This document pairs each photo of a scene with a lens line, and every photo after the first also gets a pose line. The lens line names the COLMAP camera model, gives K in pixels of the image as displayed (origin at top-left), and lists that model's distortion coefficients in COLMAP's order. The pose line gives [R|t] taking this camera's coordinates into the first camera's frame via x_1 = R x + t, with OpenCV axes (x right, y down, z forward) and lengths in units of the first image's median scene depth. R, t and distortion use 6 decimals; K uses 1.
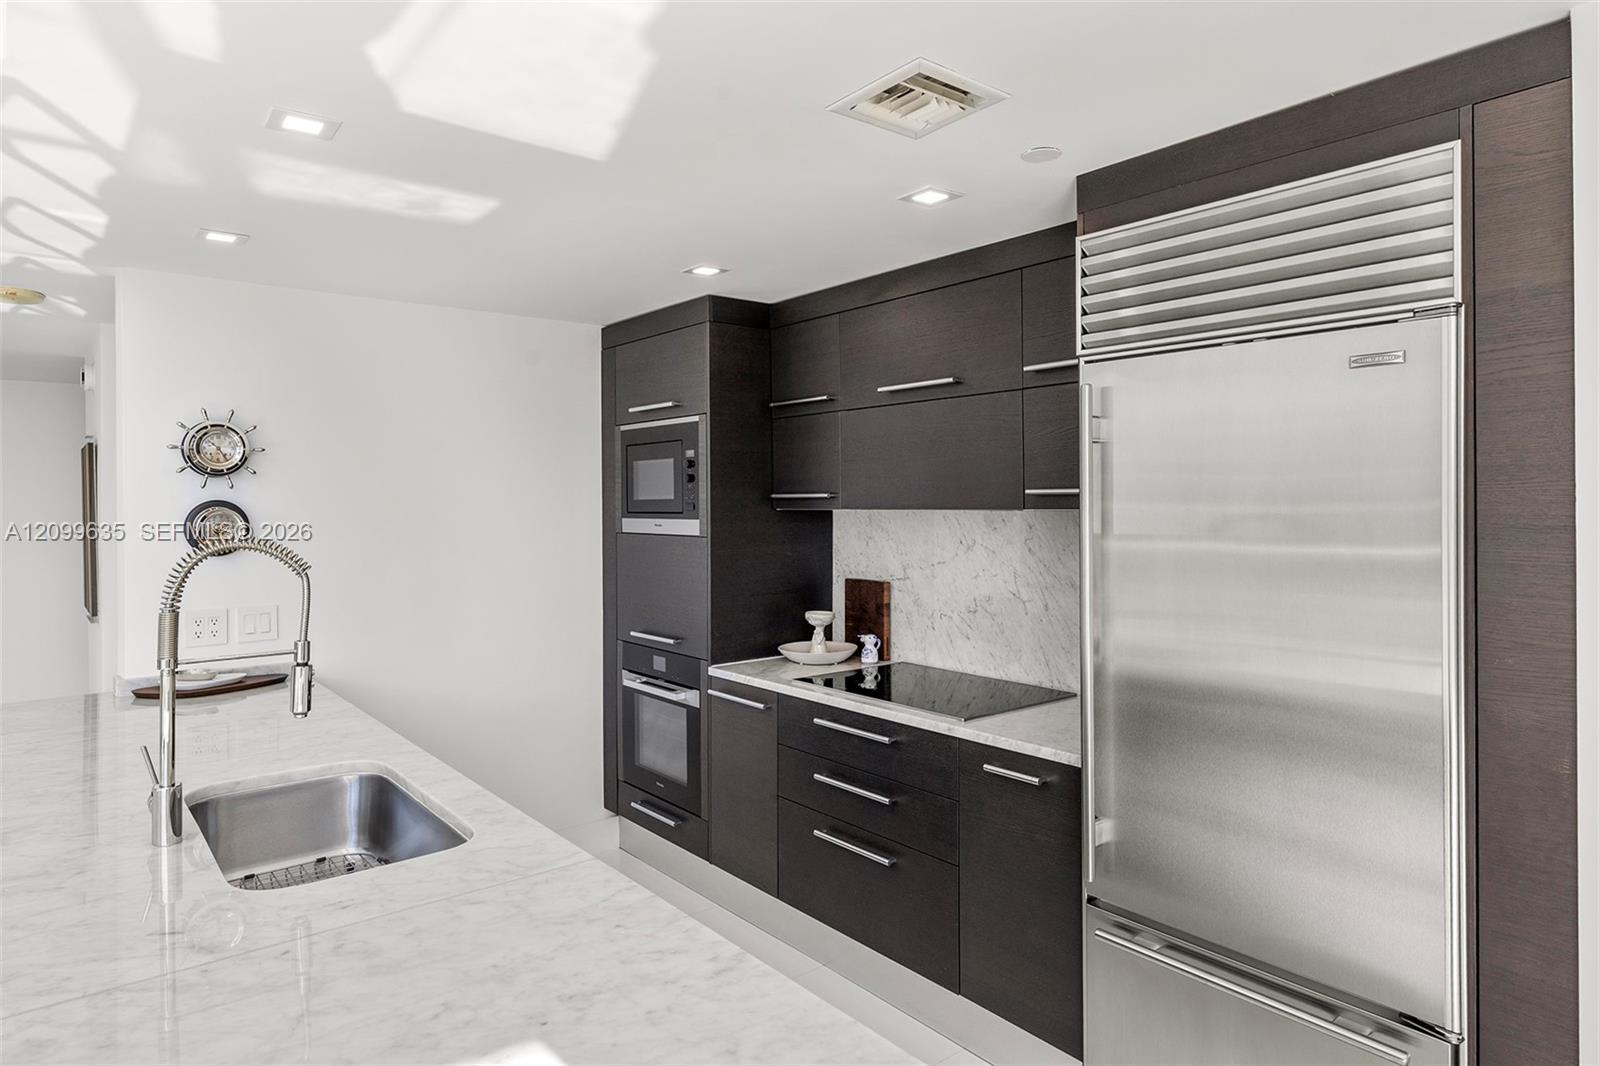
lens RADIAL K [[938.2, 0, 798.8], [0, 938.2, 500.9], [0, 0, 1]] dist [0.003643, -0.000036]
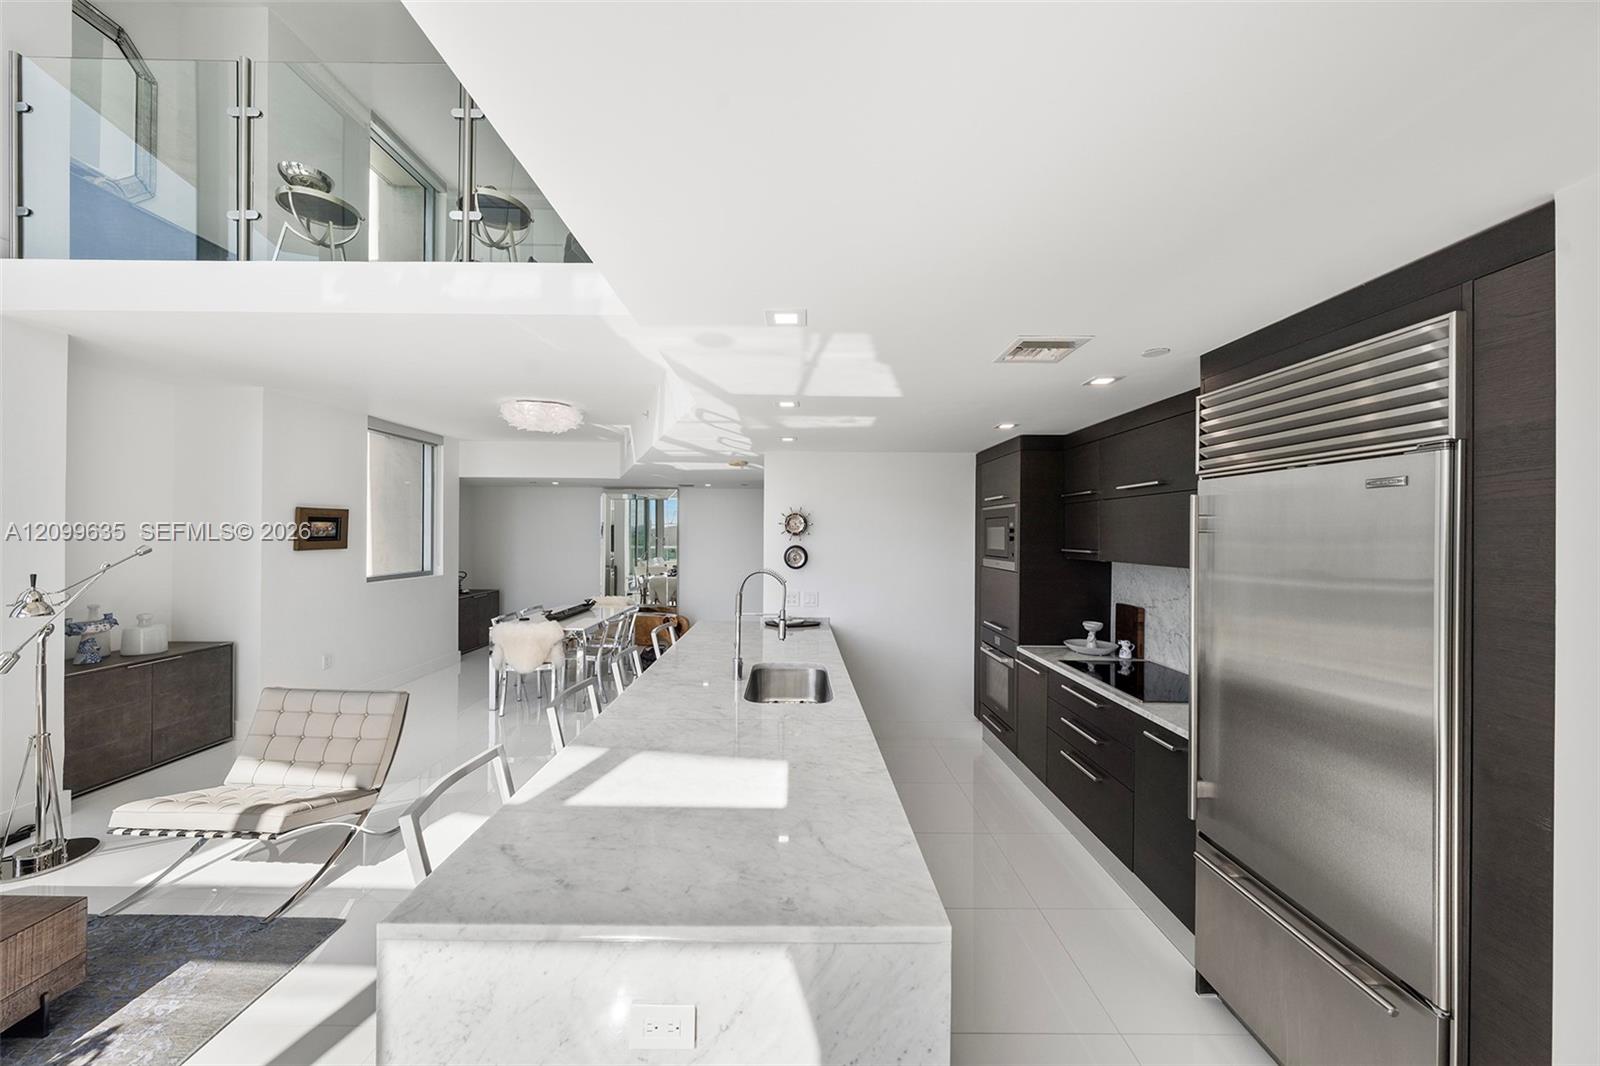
lens RADIAL K [[542.3, 0, 792.4], [0, 542.3, 531.7], [0, 0, 1]] dist [-0.002779, -0.000088]
pose [[0.776799, 0.011362, -0.629646, 0.231481], [-0.013849, 0.999904, 0.000958, -0.036156], [0.629597, 0.007976, 0.776881, -0.065116]]
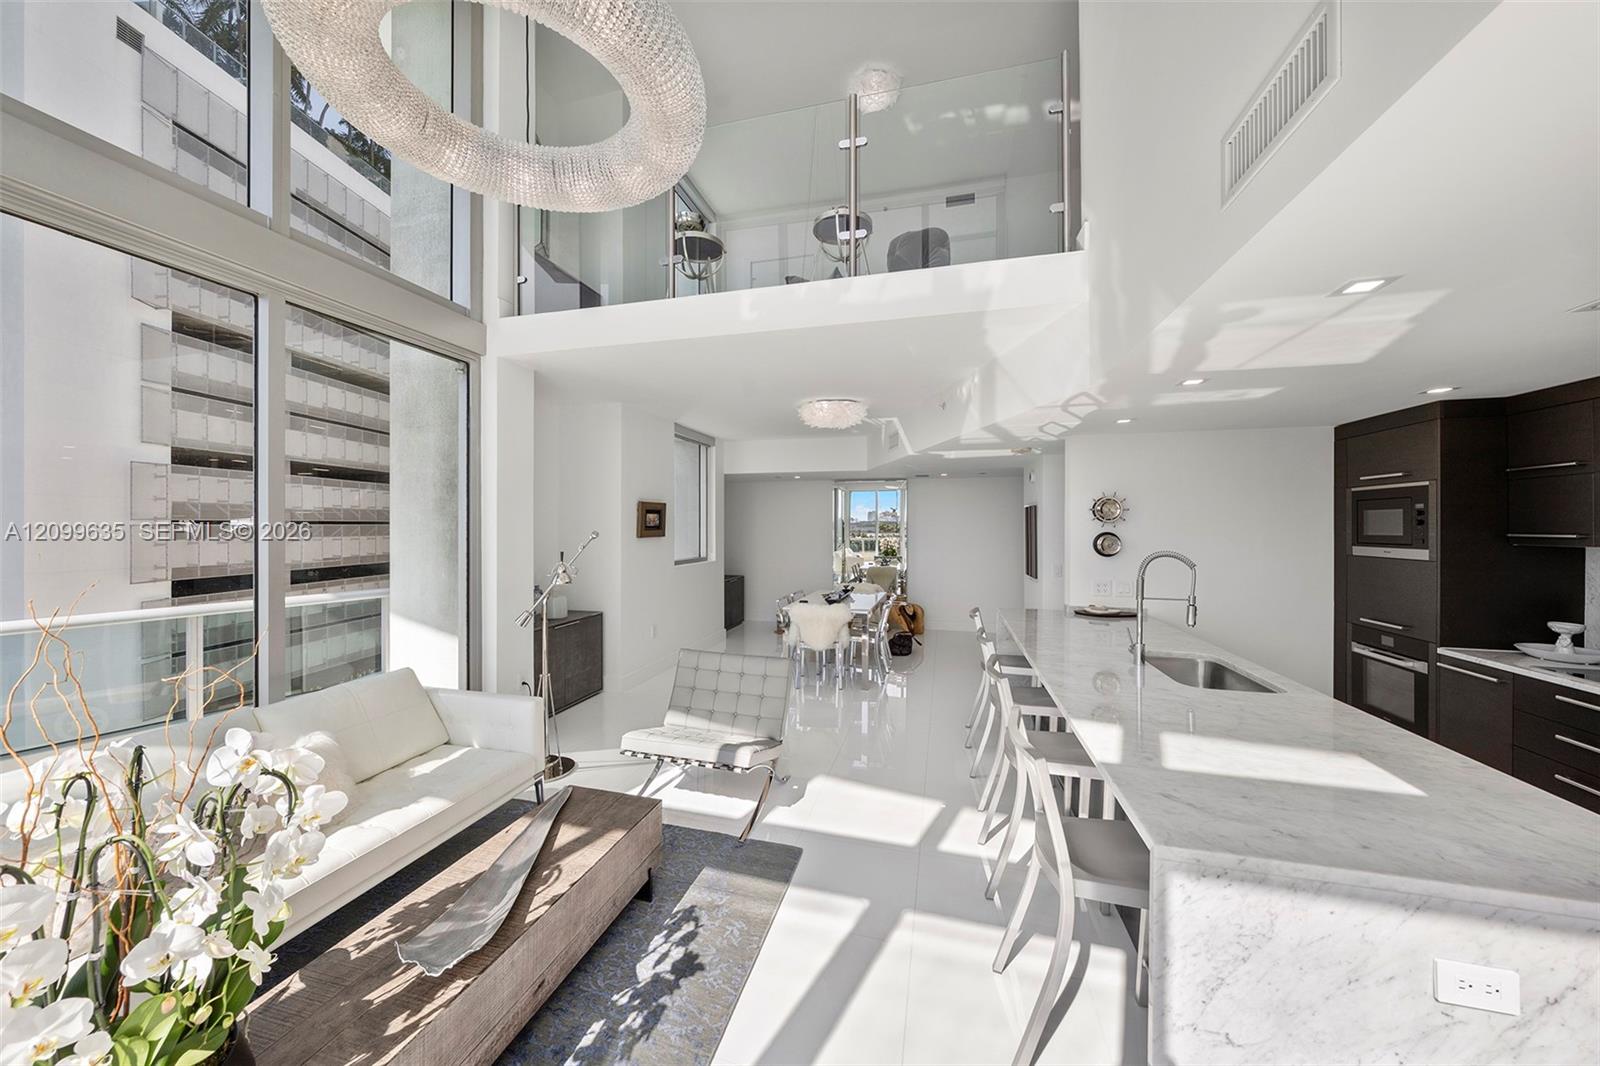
lens RADIAL K [[543.2, 0, 797.3], [0, 543.2, 524.0], [0, 0, 1]] dist [-0.001689, 0.000118]
pose [[0.586474, 0.005977, -0.809946, 0.004822], [-0.006855, 0.999974, 0.002416, -0.018587], [0.809939, 0.004136, 0.586499, -0.373265]]
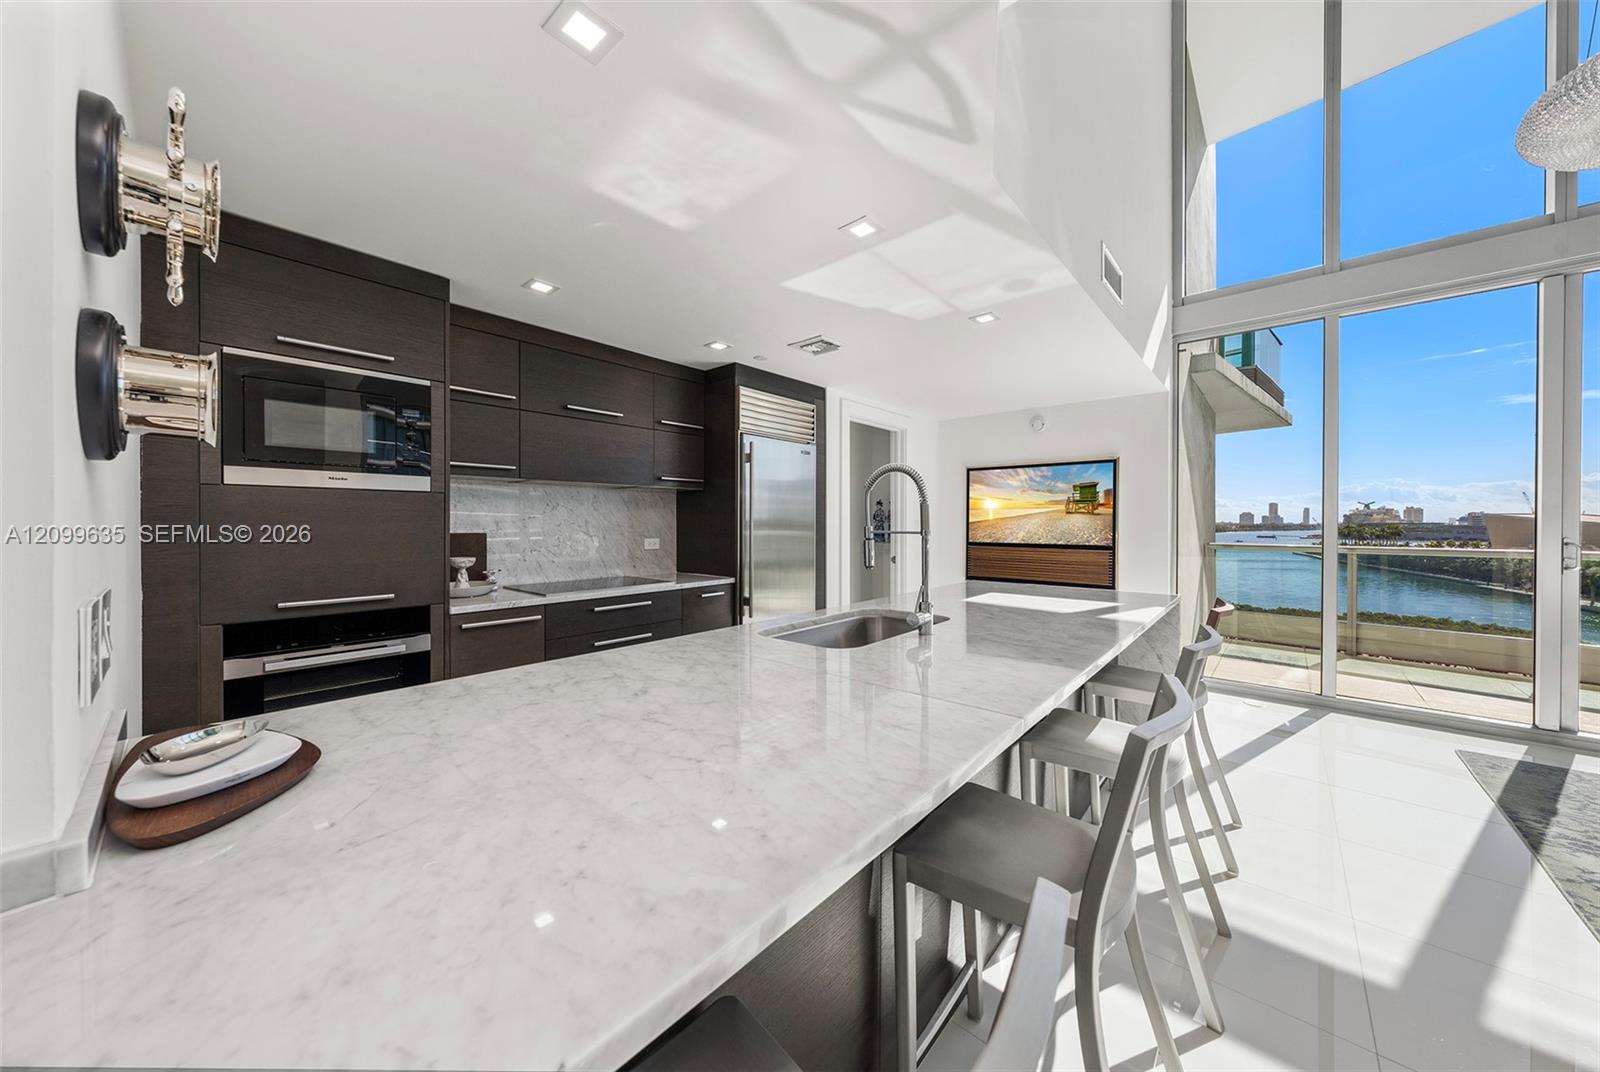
lens RADIAL K [[546.5, 0, 782.3], [0, 546.5, 528.9], [0, 0, 1]] dist [-0.000840, -0.000017]
pose [[-0.144227, -0.002114, 0.989542, -0.874994], [0.004288, 0.999987, 0.002761, 0.088243], [-0.989535, 0.004641, -0.144216, 0.748780]]
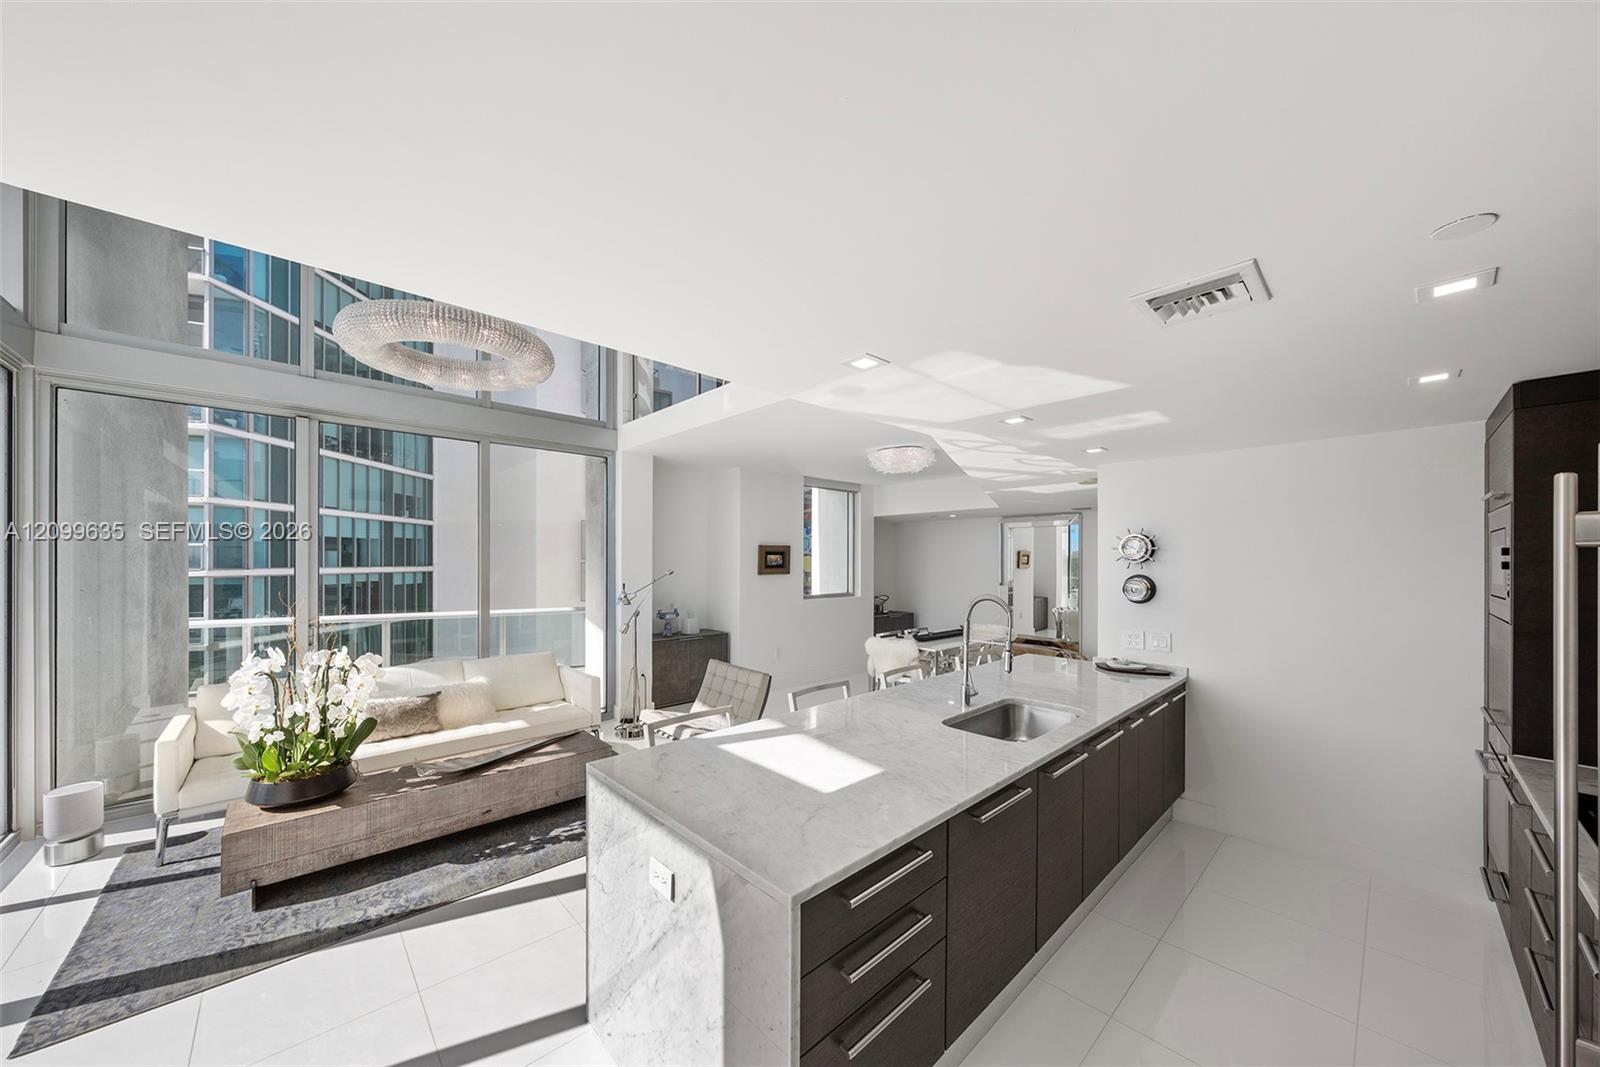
lens RADIAL K [[555.5, 0, 798.5], [0, 555.5, 559.5], [0, 0, 1]] dist [-0.001338, -0.000060]
pose [[0.069560, 0.003590, -0.997571, 0.476248], [-0.003288, 0.999989, 0.003369, -0.033495], [0.997572, 0.003046, 0.069571, 0.215805]]
